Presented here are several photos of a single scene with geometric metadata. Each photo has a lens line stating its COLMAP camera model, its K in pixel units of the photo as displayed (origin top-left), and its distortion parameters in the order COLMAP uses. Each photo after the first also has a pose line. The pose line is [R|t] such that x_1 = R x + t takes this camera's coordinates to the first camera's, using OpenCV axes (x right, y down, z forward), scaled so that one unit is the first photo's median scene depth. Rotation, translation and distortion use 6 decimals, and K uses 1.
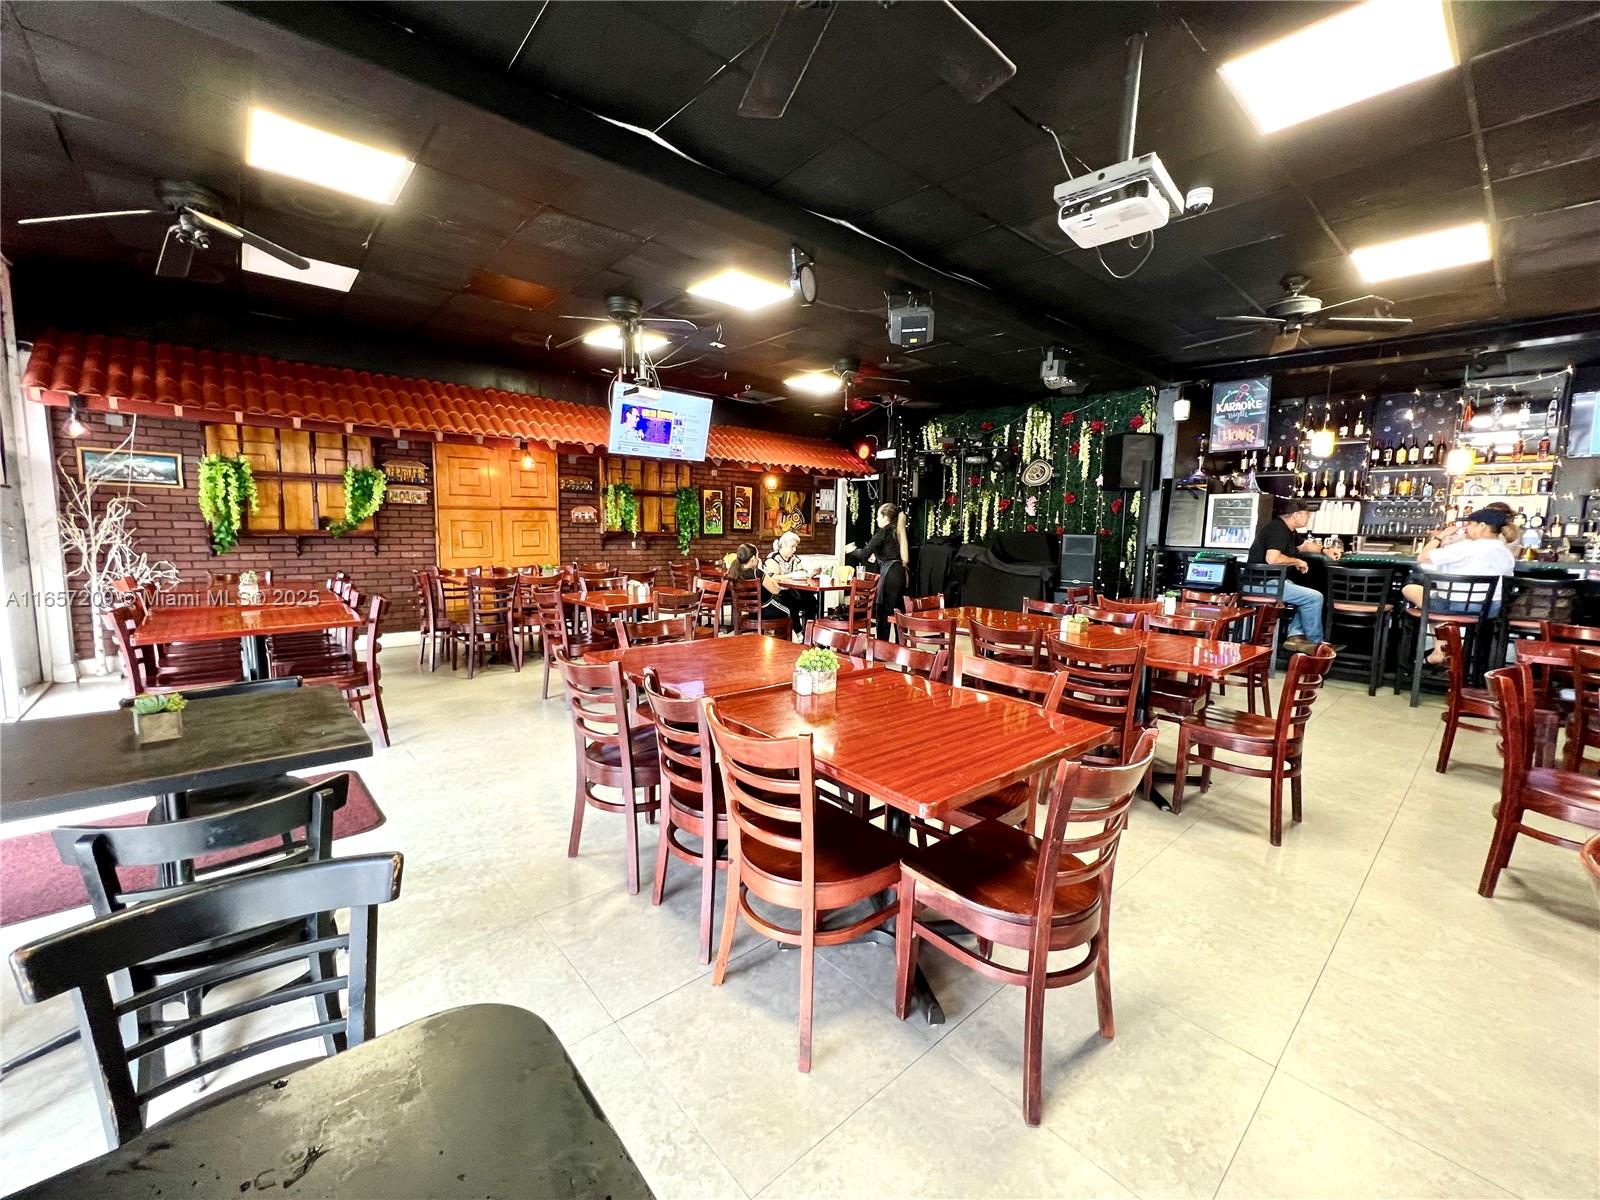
lens RADIAL K [[645.4, 0, 802.8], [0, 645.4, 597.8], [0, 0, 1]] dist [-0.002324, -0.000287]
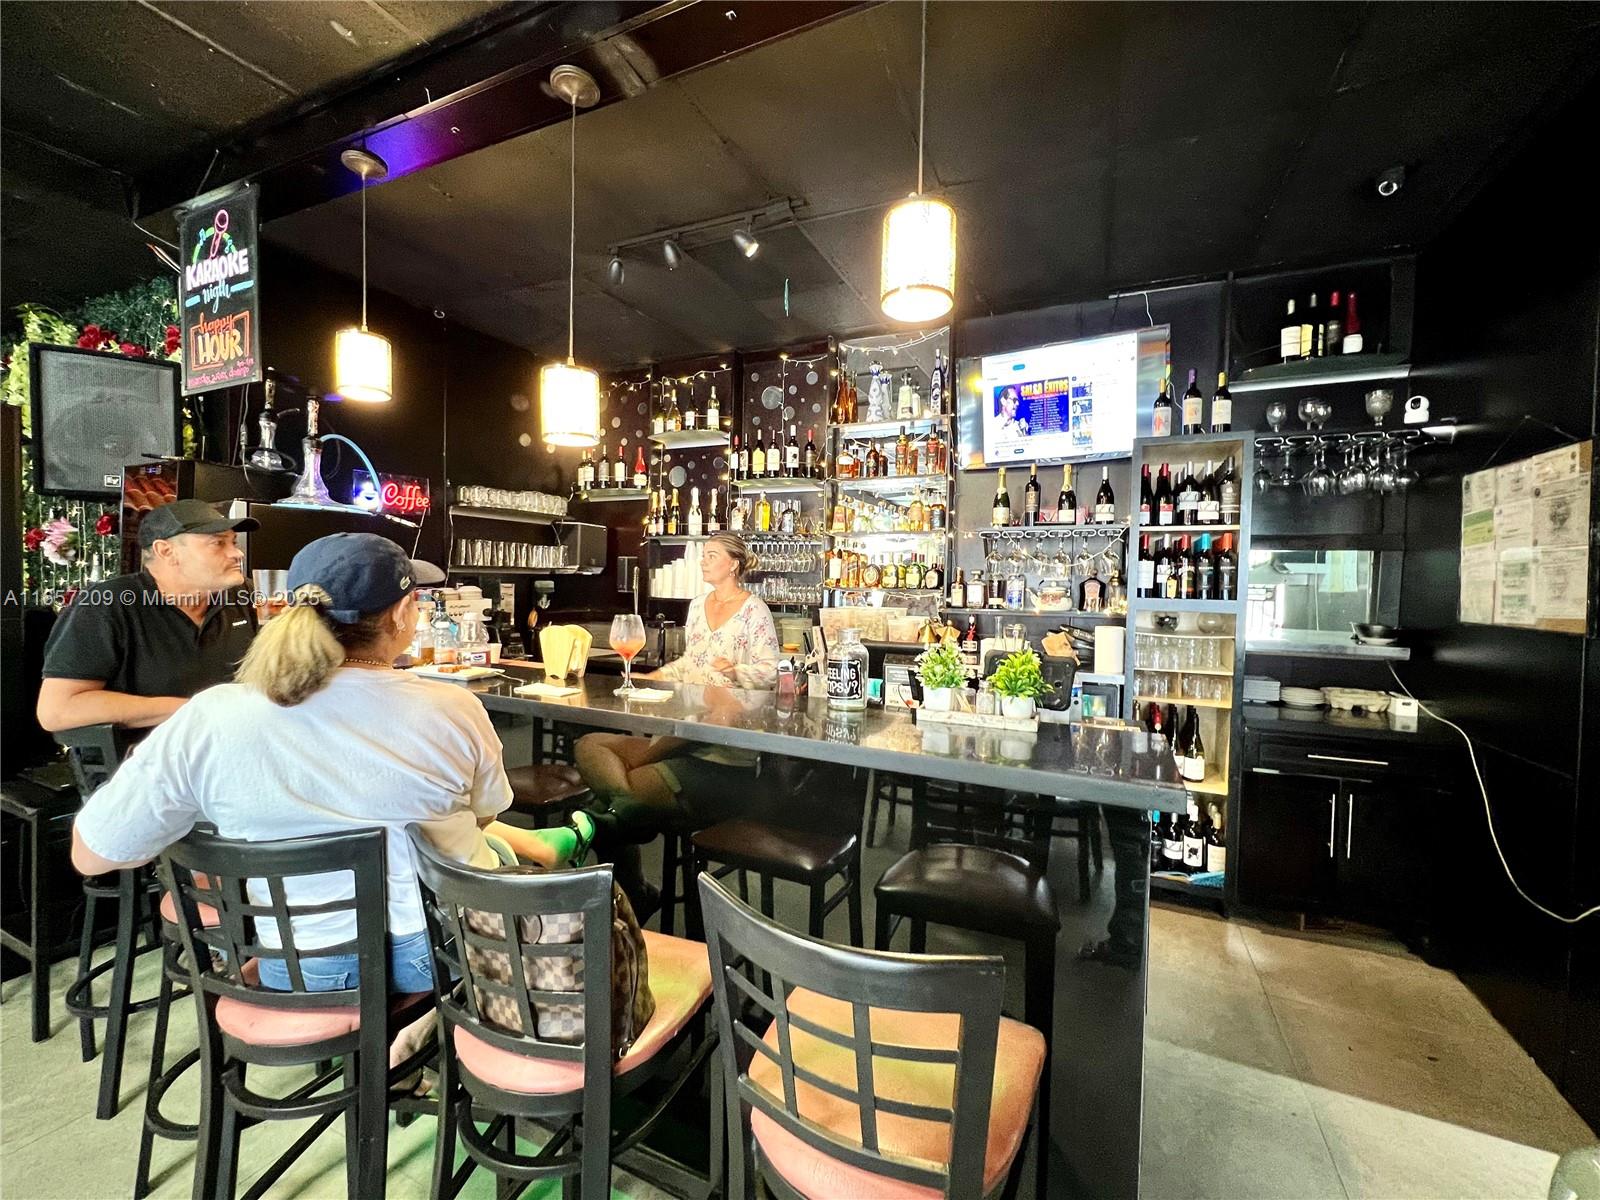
lens RADIAL K [[645.4, 0, 793.4], [0, 645.4, 598.7], [0, 0, 1]] dist [-0.002324, -0.000287]
pose [[0.920577, -0.011337, 0.390397, 0.704179], [0.041761, 0.996705, -0.069531, -0.058104], [-0.388323, 0.080312, 0.918017, 0.459003]]
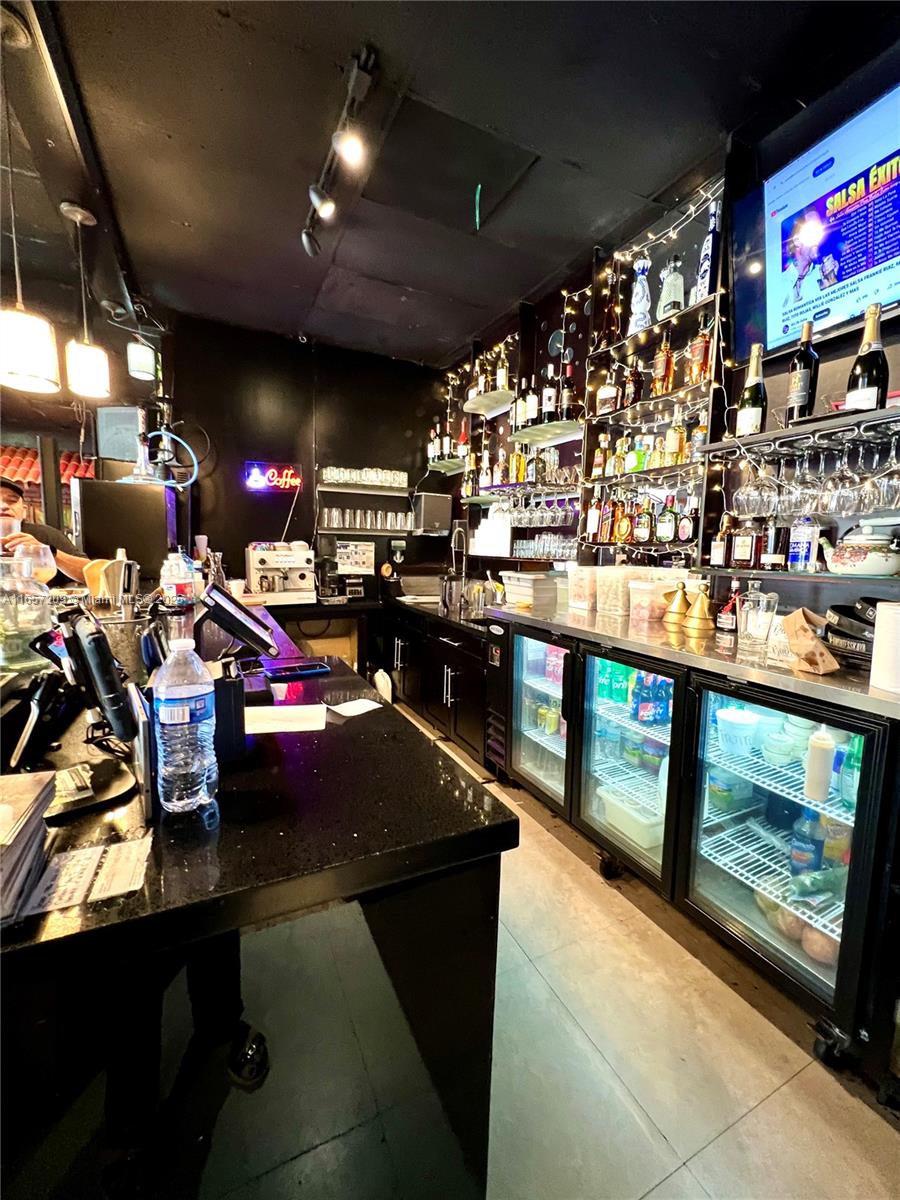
lens RADIAL K [[484.0, 0, 451.1], [0, 484.0, 597.3], [0, 0, 1]] dist [-0.002324, -0.000287]
pose [[0.962992, 0.033419, -0.267452, 0.944073], [-0.037766, 0.999225, -0.011124, -0.055368], [0.266872, 0.020812, 0.963507, 0.568764]]
